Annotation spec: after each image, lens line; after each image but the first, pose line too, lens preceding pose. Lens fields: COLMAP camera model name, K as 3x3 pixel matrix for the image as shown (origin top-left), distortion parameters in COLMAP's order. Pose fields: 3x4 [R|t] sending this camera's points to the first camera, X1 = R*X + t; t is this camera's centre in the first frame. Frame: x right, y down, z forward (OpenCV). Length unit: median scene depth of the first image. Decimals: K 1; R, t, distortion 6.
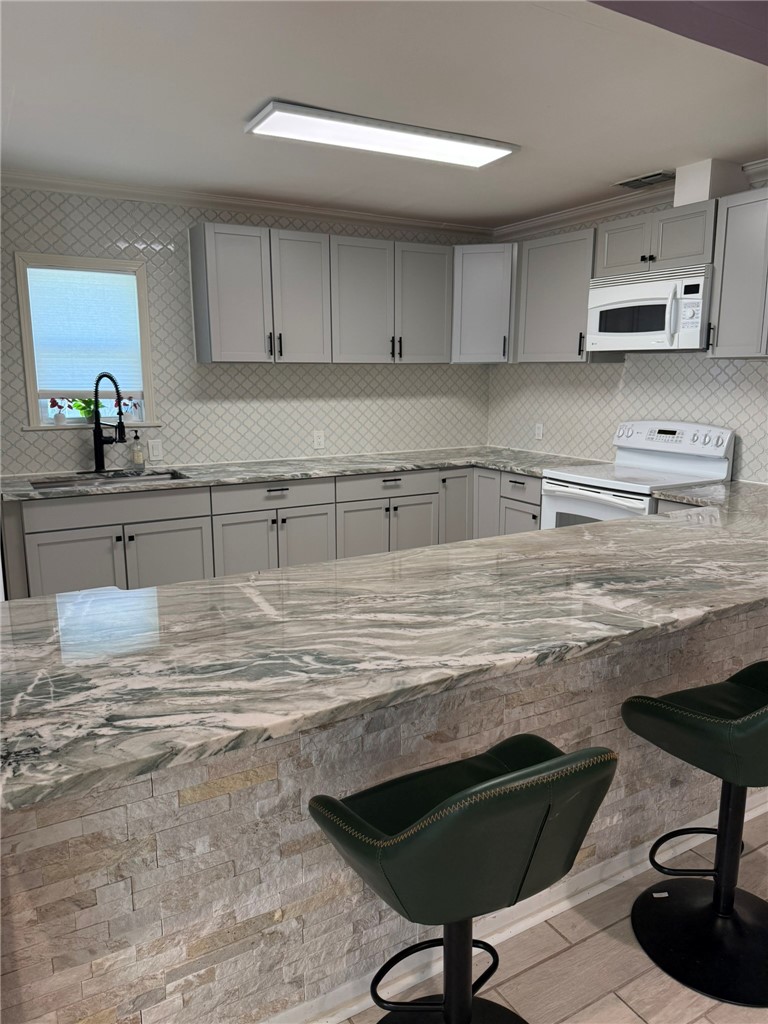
lens RADIAL K [[719.6, 0, 383.7], [0, 719.6, 517.2], [0, 0, 1]] dist [0.126565, -0.207193]
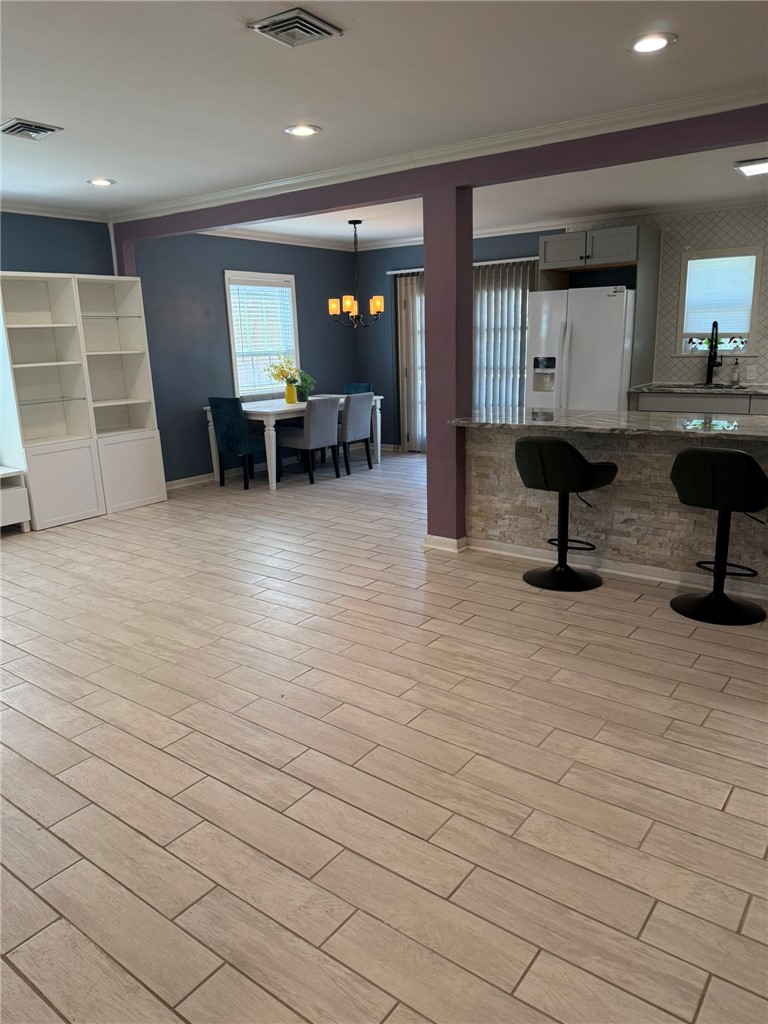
lens RADIAL K [[719.6, 0, 383.7], [0, 719.6, 517.2], [0, 0, 1]] dist [0.126565, -0.207193]
pose [[0.391630, 0.210256, -0.895778, 0.818926], [-0.155888, 0.974630, 0.160610, 0.073979], [0.906821, 0.076742, 0.414471, -0.284219]]
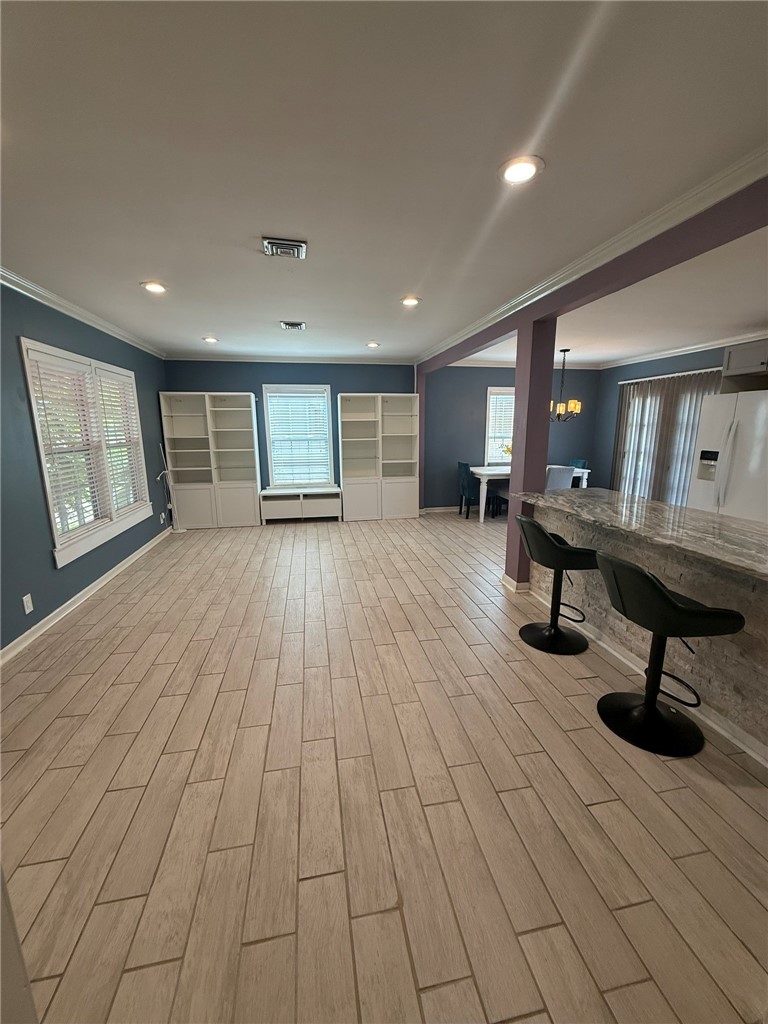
lens RADIAL K [[410.9, 0, 384.0], [0, 410.9, 512.0], [0, 0, 1]] dist [-0.001698, 0.000154]
pose [[-0.331267, 0.190804, -0.924043, 0.709180], [-0.184024, 0.947467, 0.261613, -0.040716], [0.925417, 0.256710, -0.278752, 0.239848]]
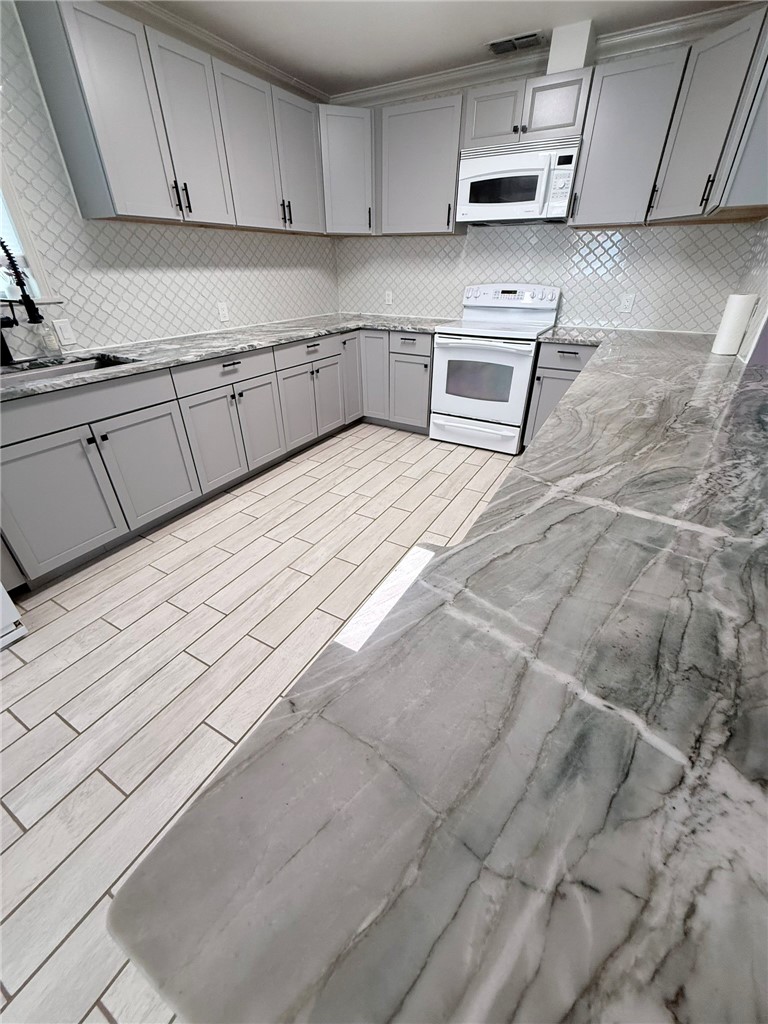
lens RADIAL K [[410.9, 0, 384.0], [0, 410.9, 512.0], [0, 0, 1]] dist [-0.001698, 0.000154]
pose [[0.867325, -0.256602, 0.426502, -0.253390], [0.100689, 0.929607, 0.354531, -0.027016], [-0.487452, -0.264550, 0.832108, 0.343459]]
